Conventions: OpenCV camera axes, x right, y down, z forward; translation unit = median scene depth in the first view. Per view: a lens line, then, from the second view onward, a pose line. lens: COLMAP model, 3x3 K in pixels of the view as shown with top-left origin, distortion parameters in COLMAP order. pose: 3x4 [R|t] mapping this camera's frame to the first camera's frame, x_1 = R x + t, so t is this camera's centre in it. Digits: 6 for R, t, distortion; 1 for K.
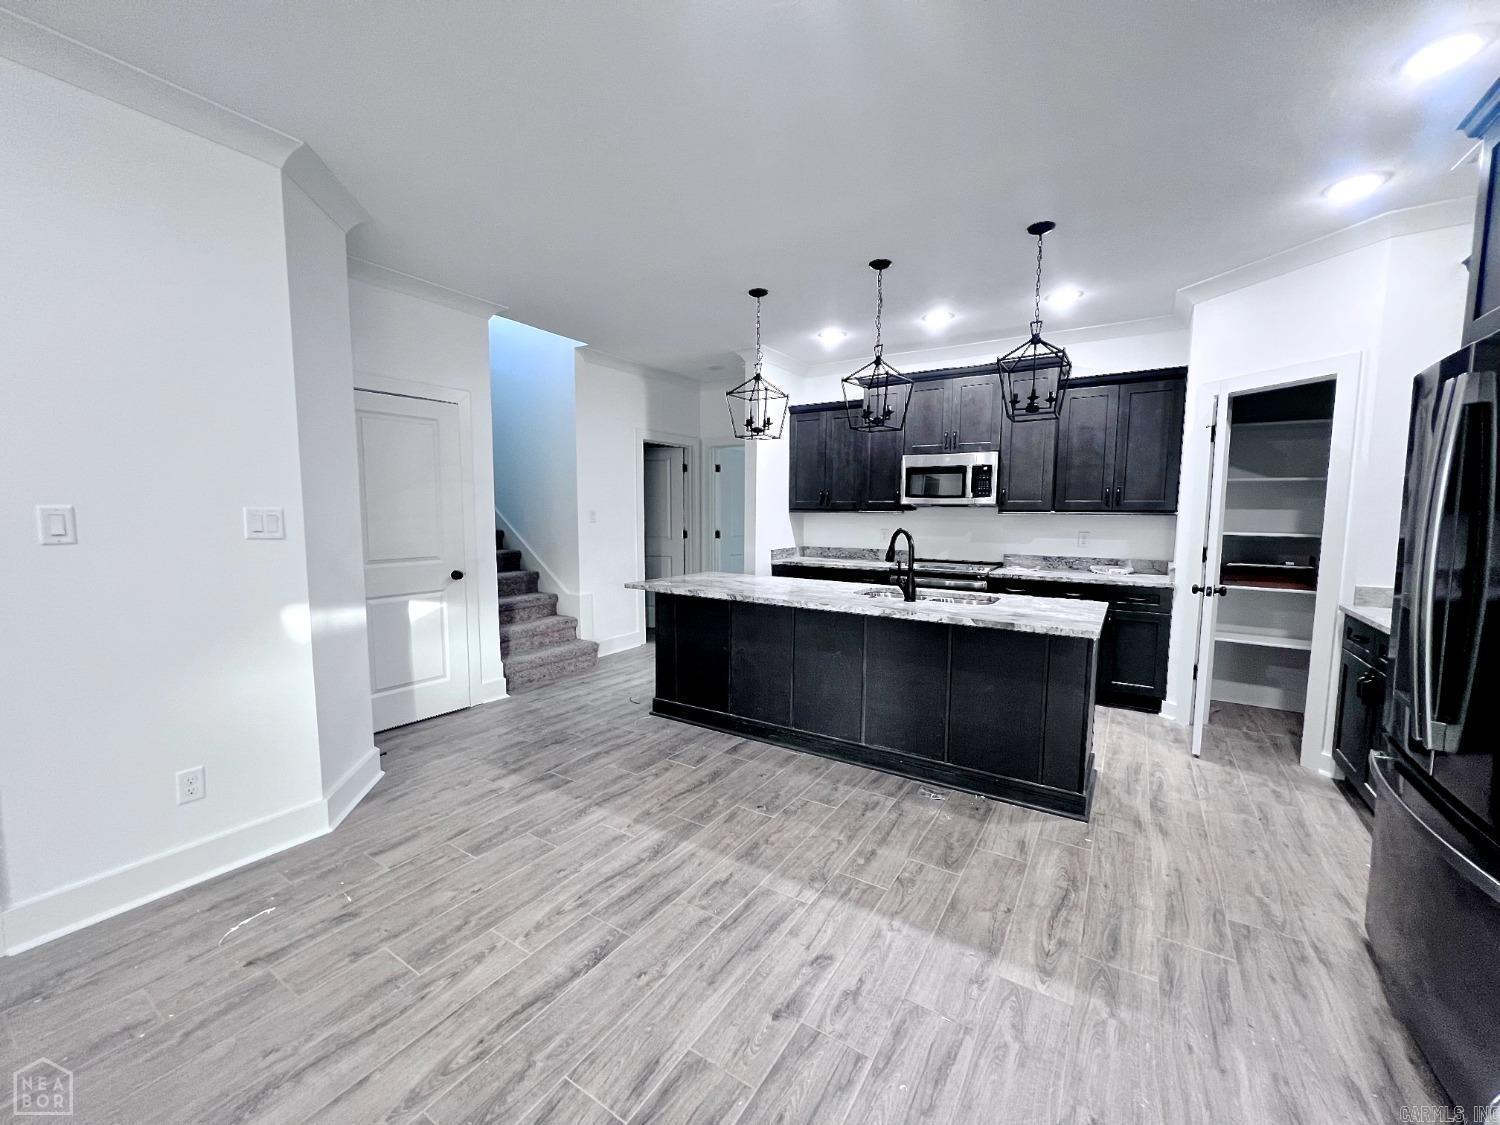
lens RADIAL K [[603.2, 0, 749.5], [0, 603.2, 571.5], [0, 0, 1]] dist [-0.000909, 0.000064]
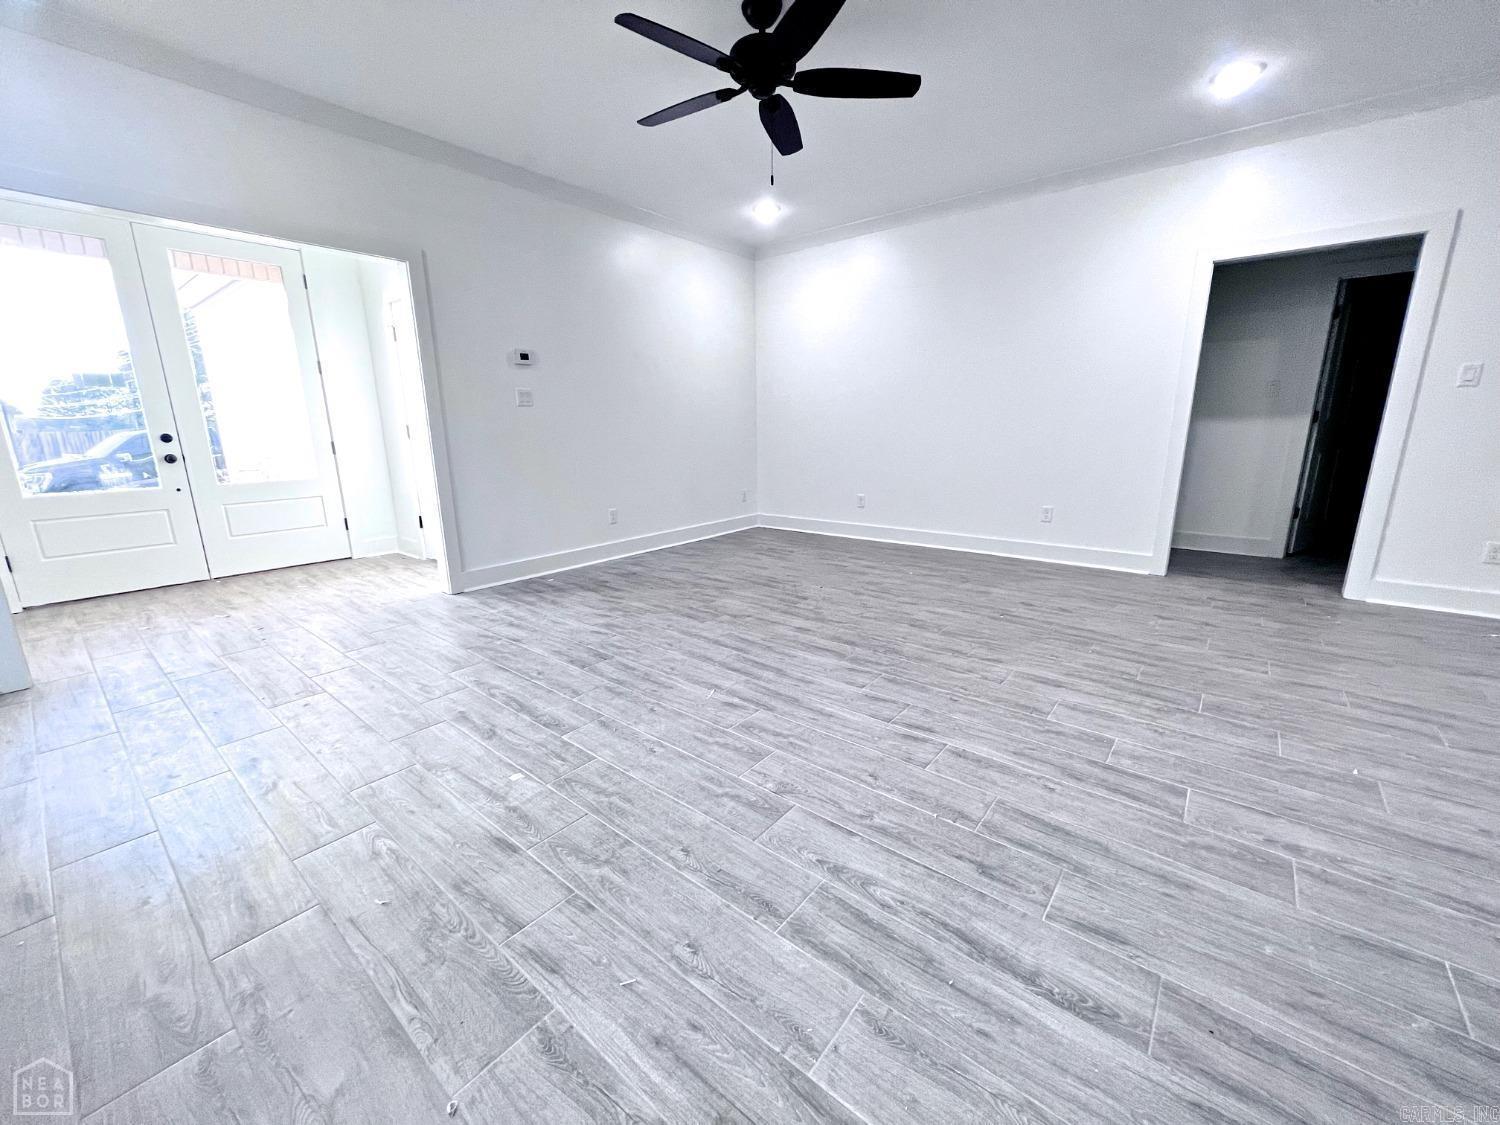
lens RADIAL K [[603.2, 0, 746.8], [0, 603.2, 551.9], [0, 0, 1]] dist [-0.000909, 0.000064]
pose [[-0.114028, 0.231058, -0.966235, 0.411416], [-0.075728, 0.967727, 0.240352, -0.013120], [0.990587, 0.100578, -0.092850, 0.750172]]
